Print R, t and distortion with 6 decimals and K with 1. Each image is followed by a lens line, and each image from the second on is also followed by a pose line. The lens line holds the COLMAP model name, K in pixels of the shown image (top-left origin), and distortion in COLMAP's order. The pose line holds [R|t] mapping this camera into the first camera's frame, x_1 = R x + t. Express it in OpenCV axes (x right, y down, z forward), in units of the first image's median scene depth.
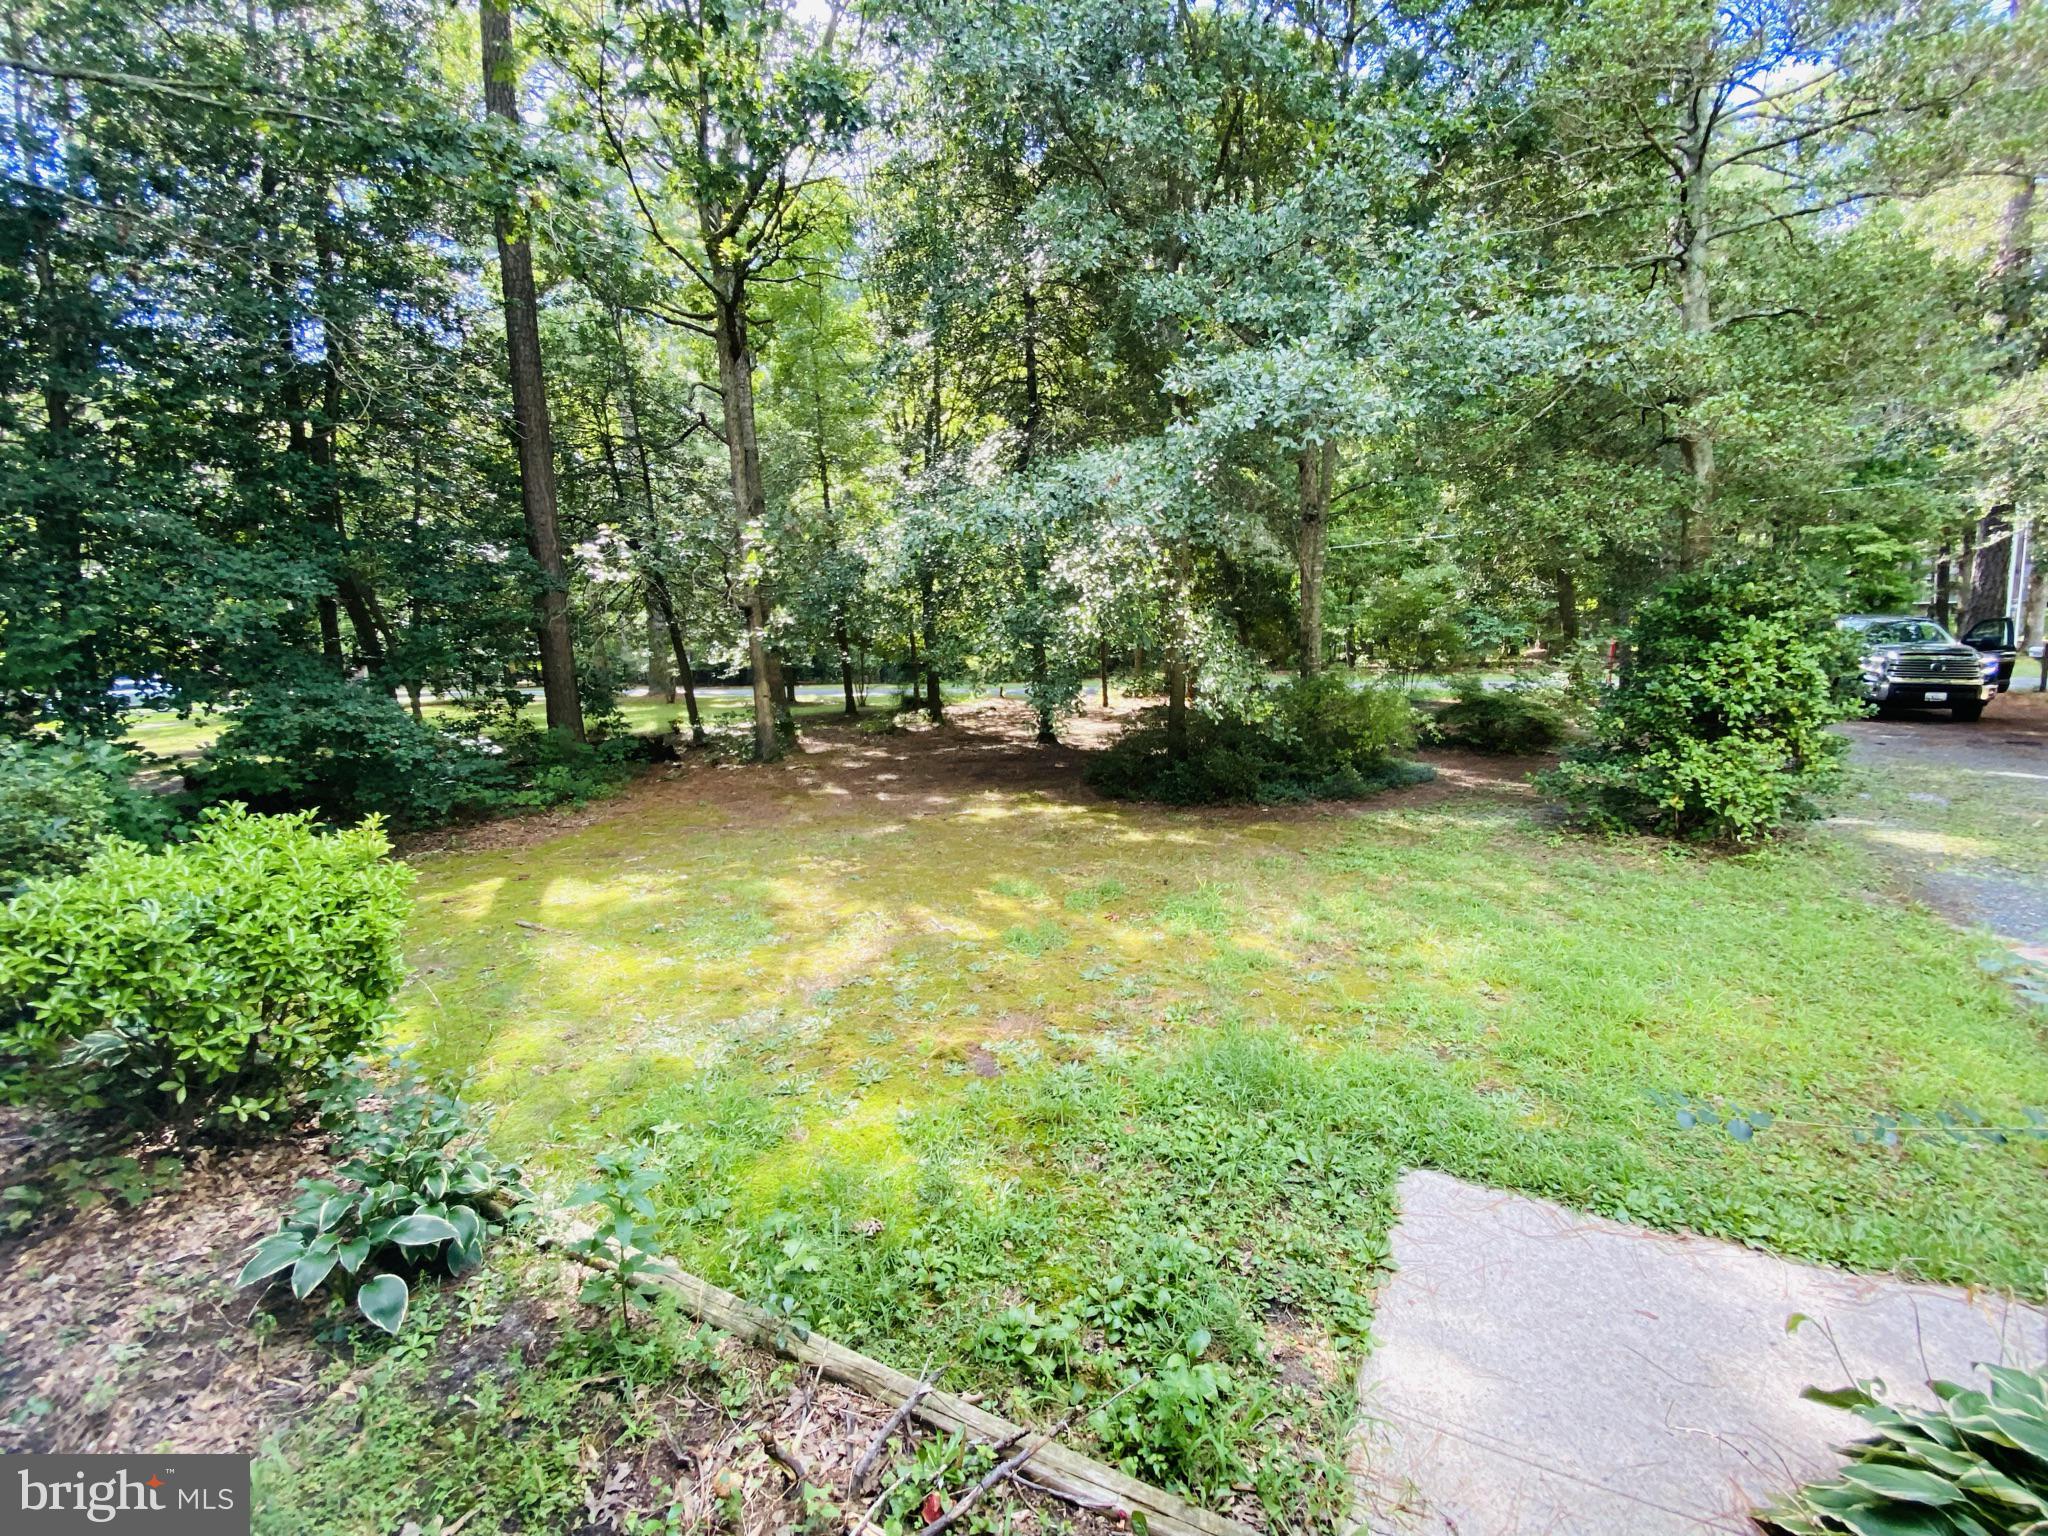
lens RADIAL K [[819.8, 0, 1024.0], [0, 819.8, 768.0], [0, 0, 1]] dist [0.000936, -0.000001]
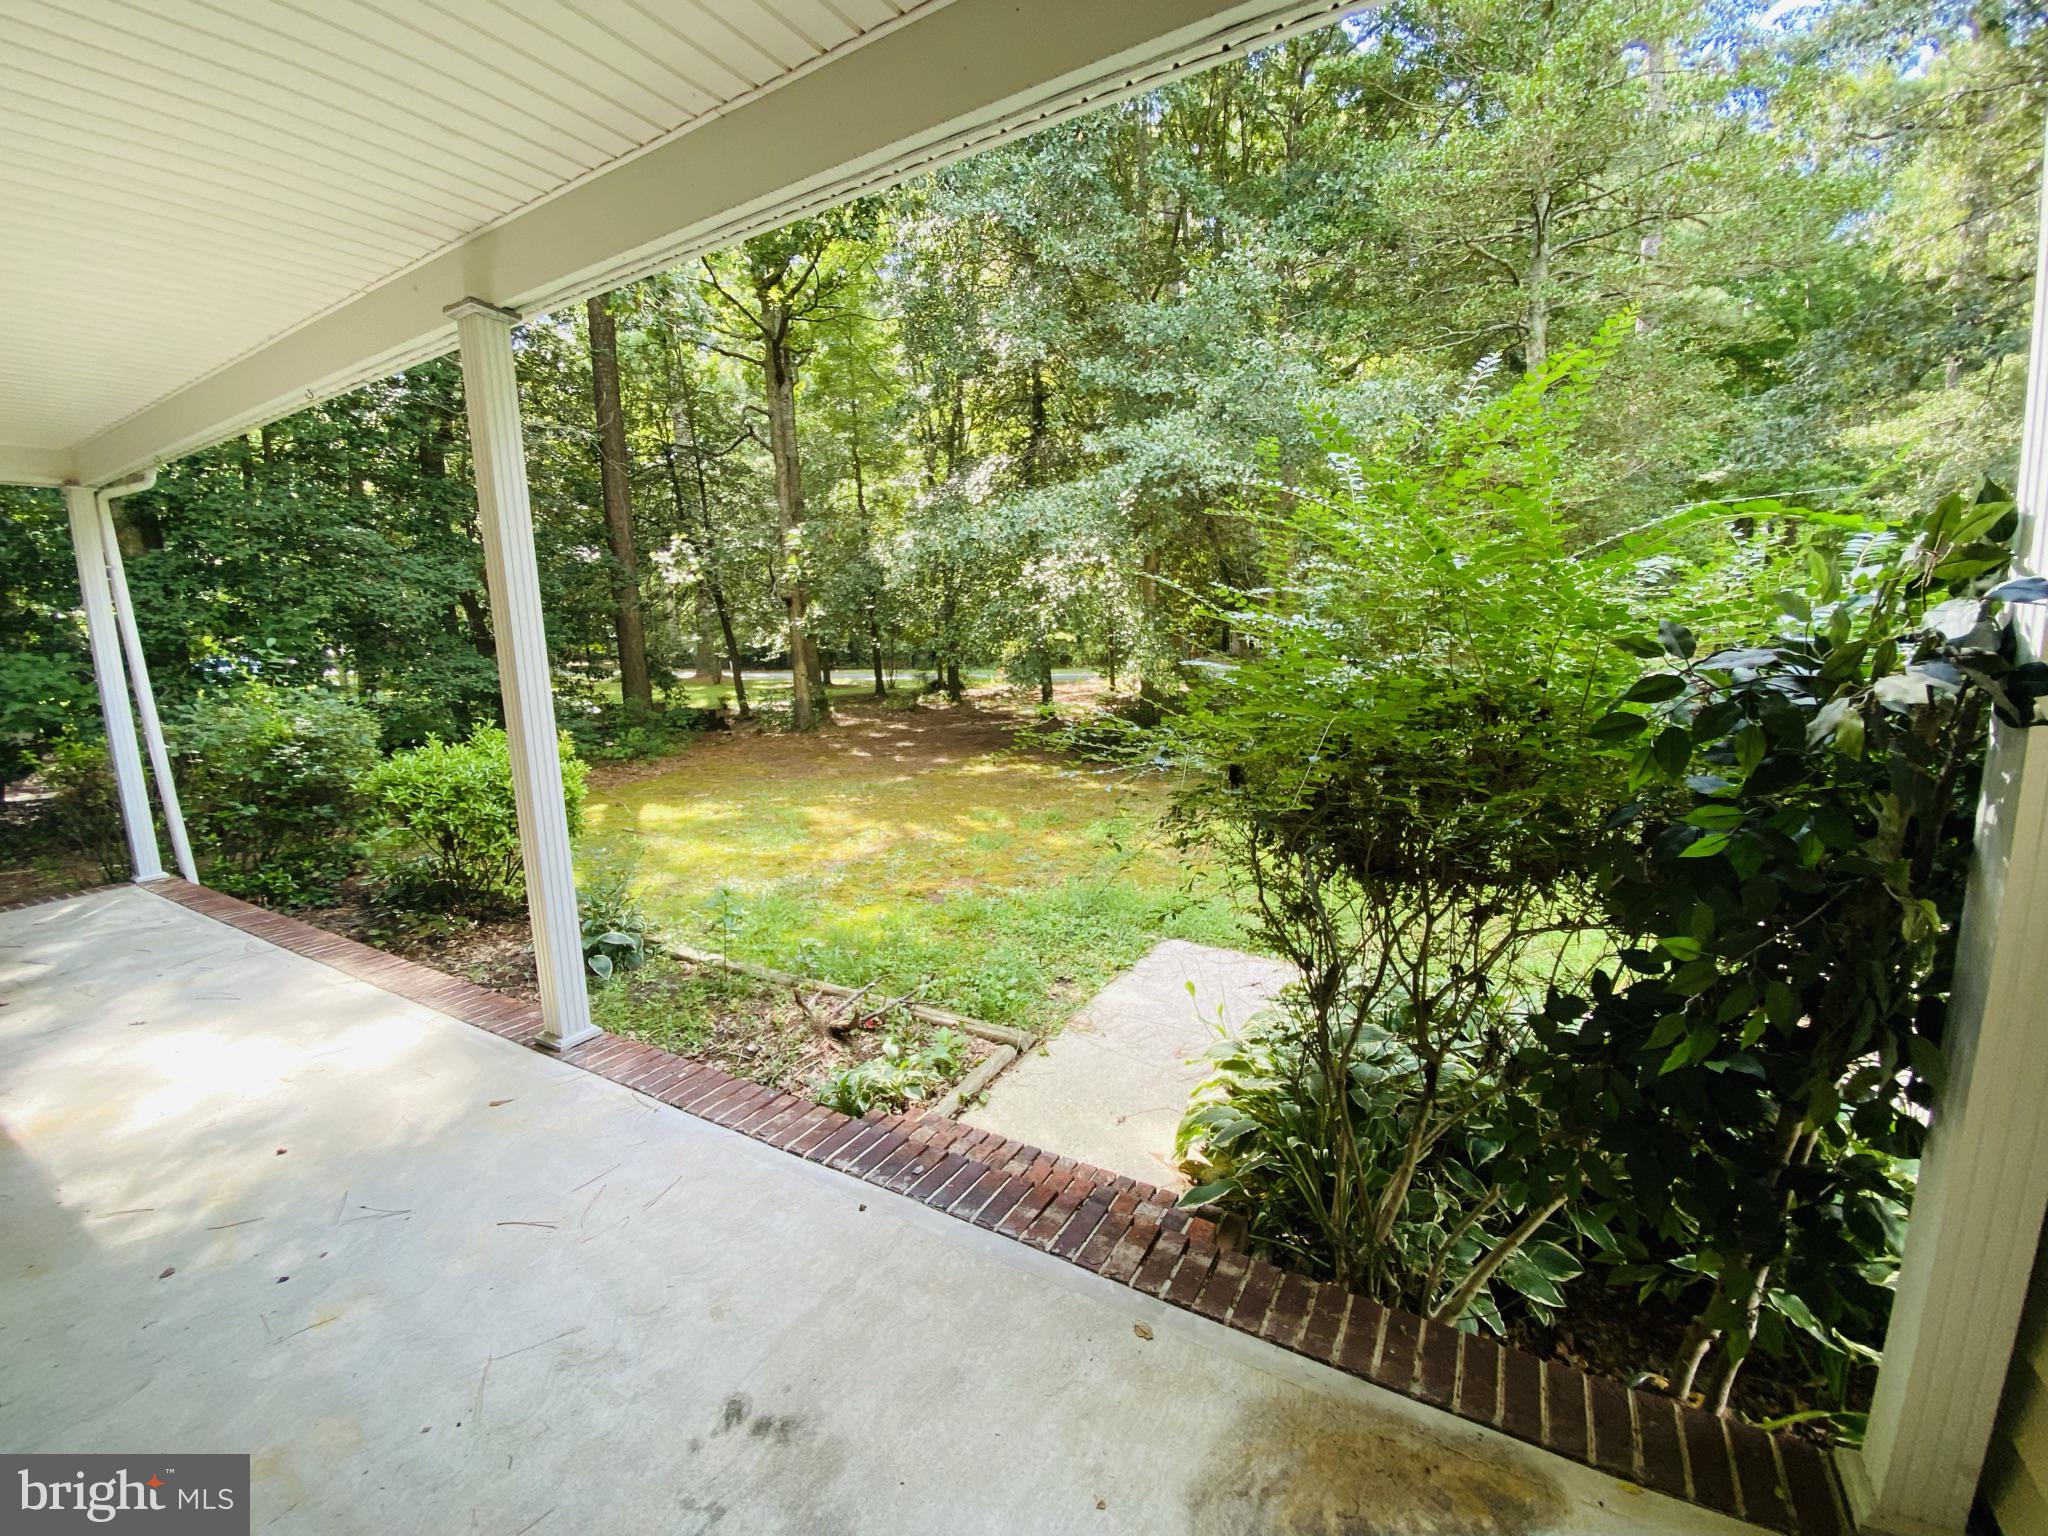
lens RADIAL K [[822.3, 0, 1024.0], [0, 822.3, 768.0], [0, 0, 1]] dist [0.013980, -0.000020]
pose [[0.998961, 0.015071, -0.043016, 0.041213], [-0.014507, 0.999805, 0.013380, 0.019748], [0.043210, -0.012742, 0.998985, -0.128136]]
